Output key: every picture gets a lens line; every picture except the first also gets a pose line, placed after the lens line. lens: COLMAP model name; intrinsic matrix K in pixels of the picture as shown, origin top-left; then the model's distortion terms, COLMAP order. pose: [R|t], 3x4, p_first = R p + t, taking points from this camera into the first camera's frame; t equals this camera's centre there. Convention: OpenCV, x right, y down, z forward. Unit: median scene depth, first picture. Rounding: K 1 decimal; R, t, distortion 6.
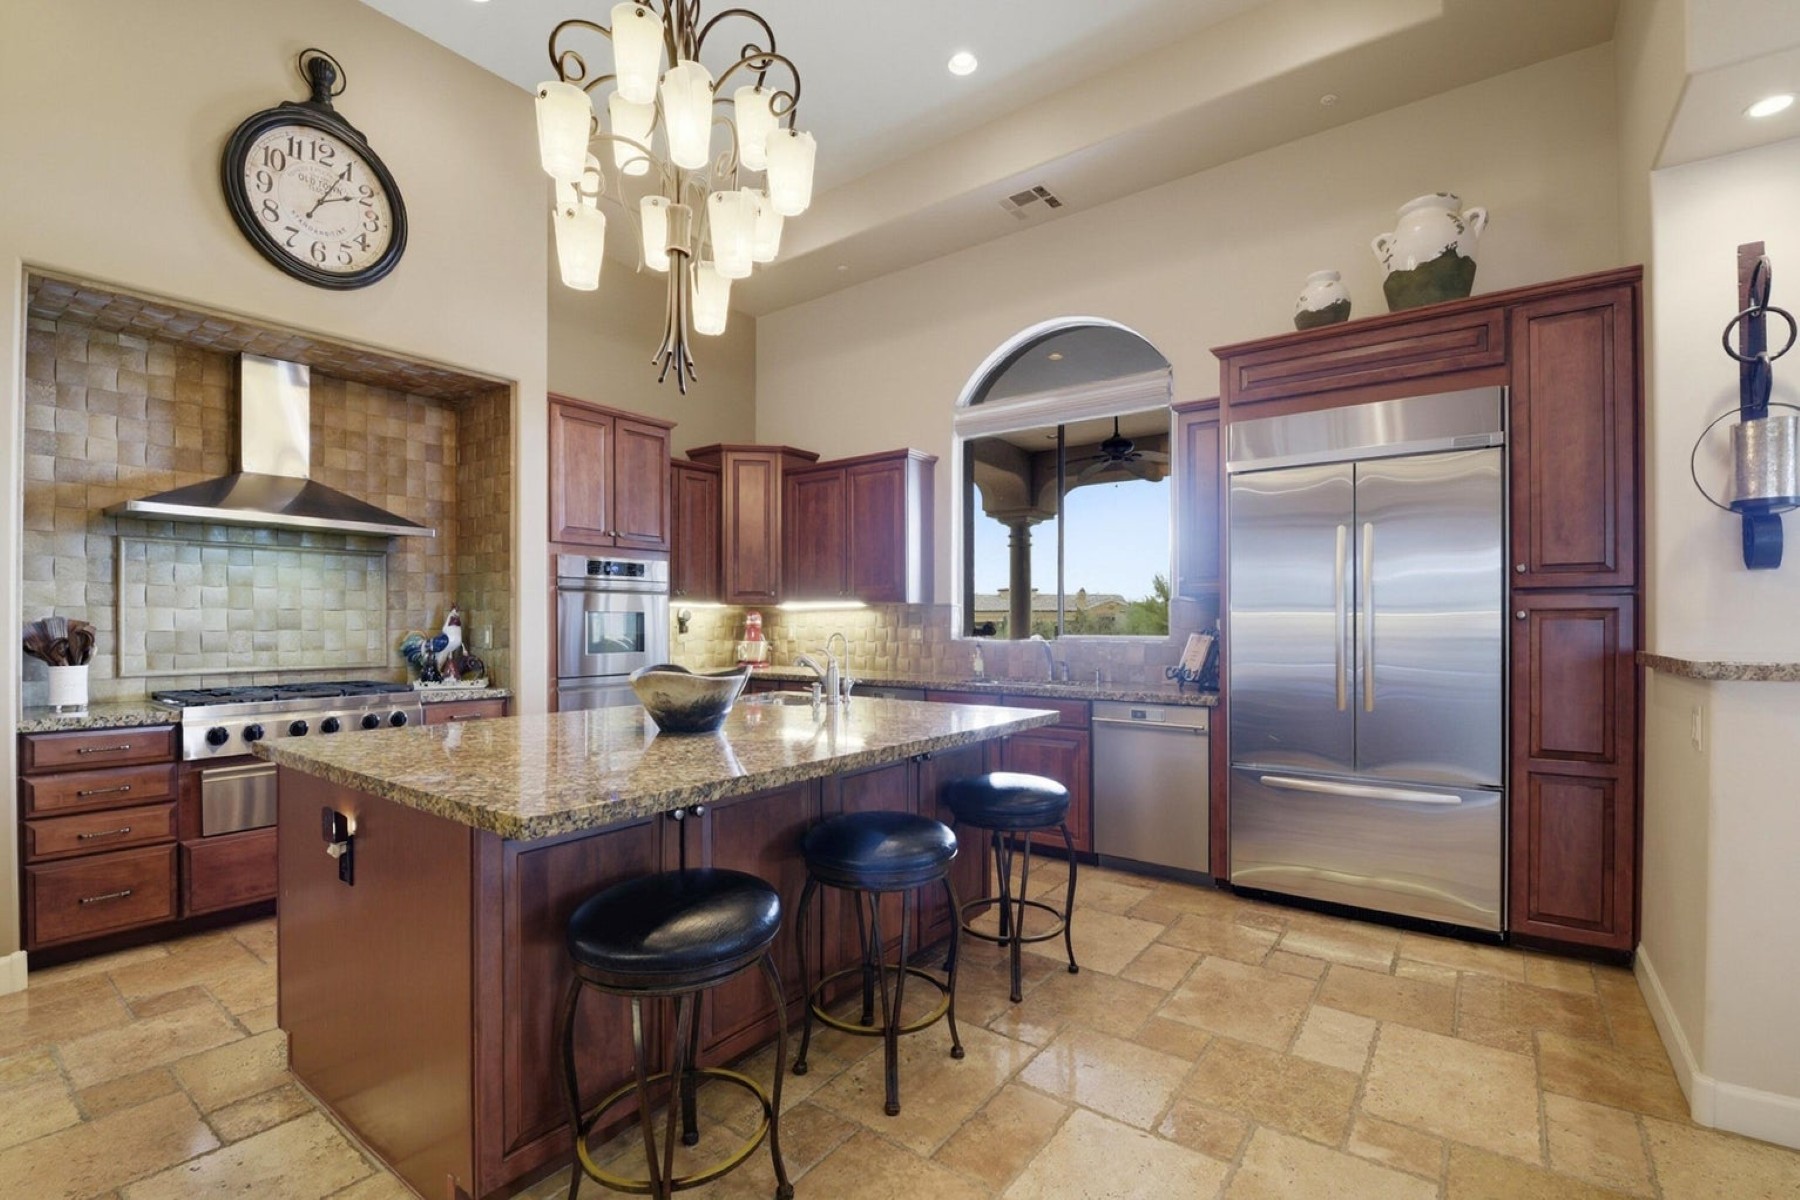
lens RADIAL K [[791.5, 0, 895.5], [0, 791.5, 621.2], [0, 0, 1]] dist [0.007399, -0.012058]
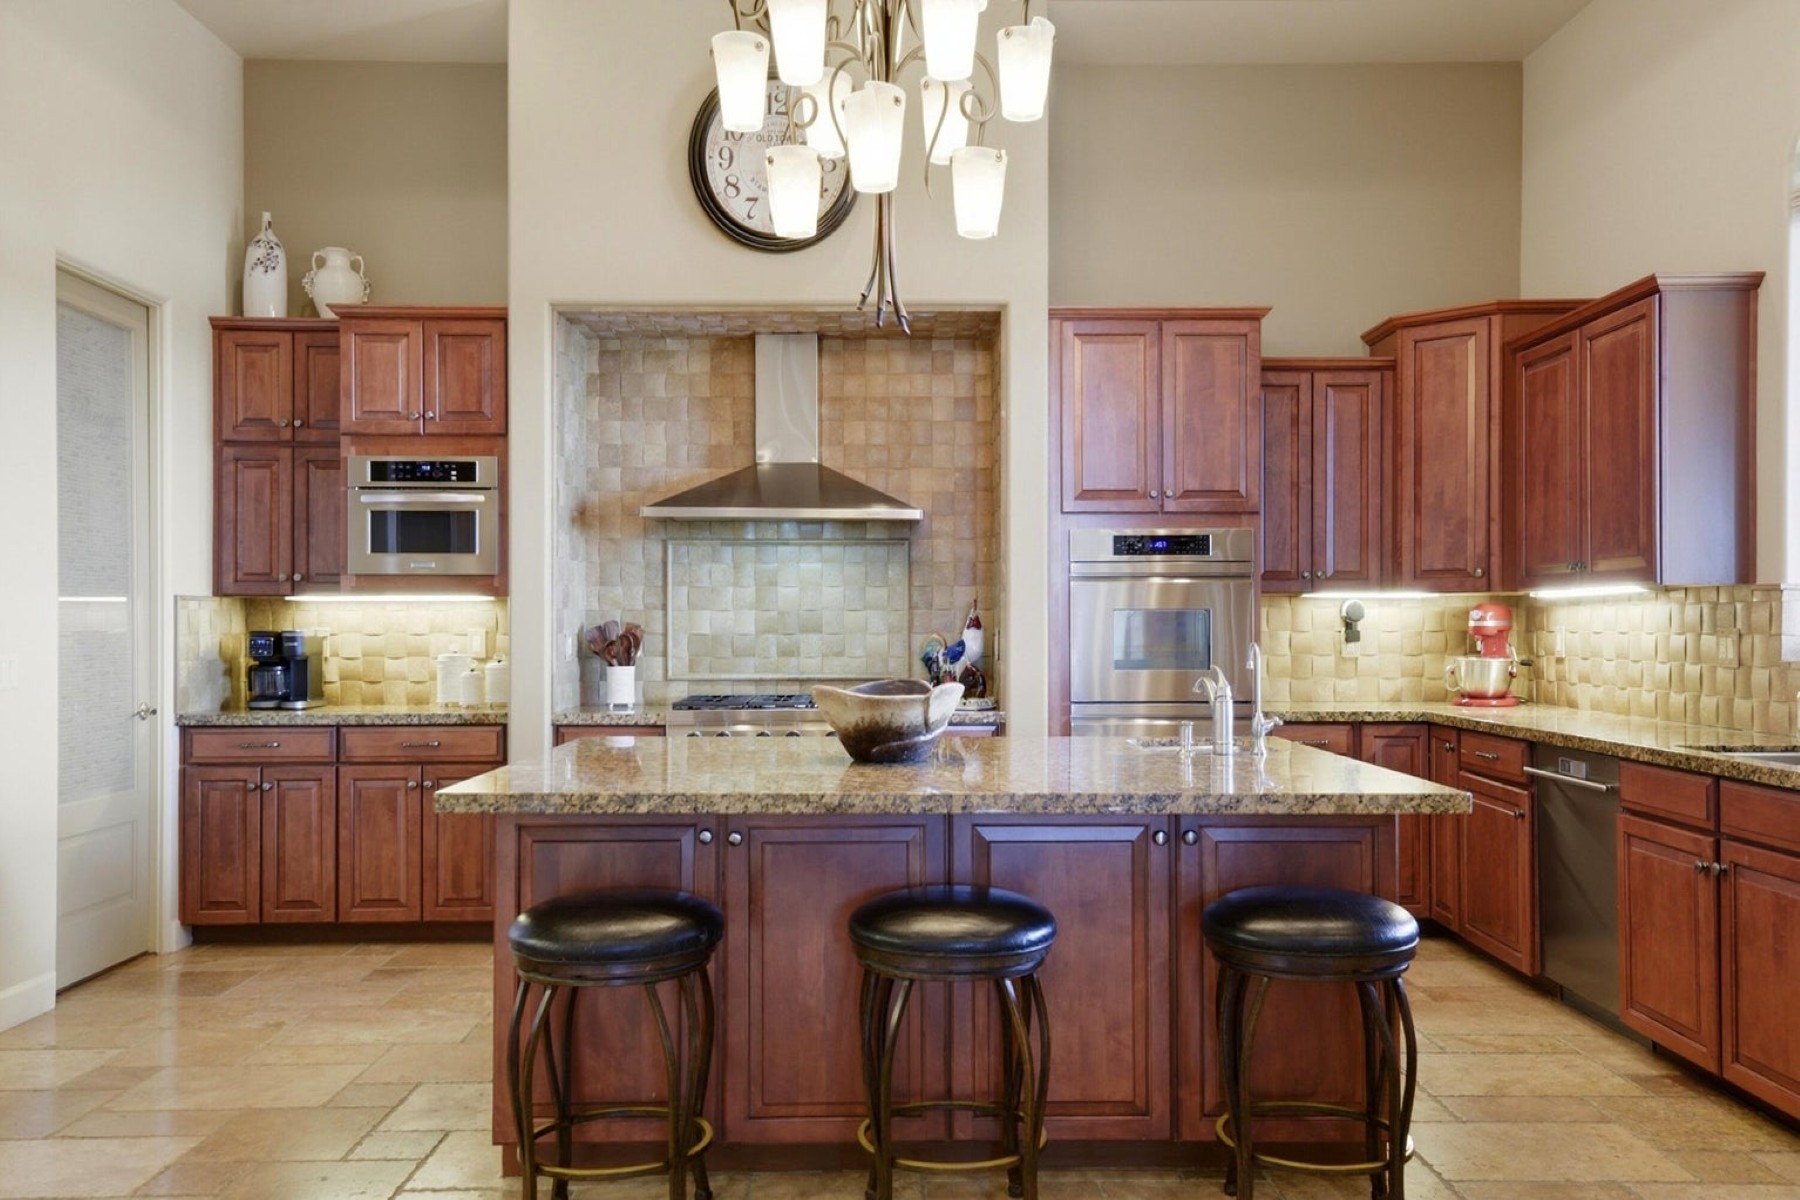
lens RADIAL K [[1515.2, 0, 942.5], [0, 1515.2, 621.2], [0, 0, 1]] dist [0.055294, -0.002453]
pose [[0.618832, -0.000791, -0.785523, 0.662565], [0.003426, 0.999993, 0.001691, -0.004955], [0.785516, -0.003738, 0.618831, 0.062597]]
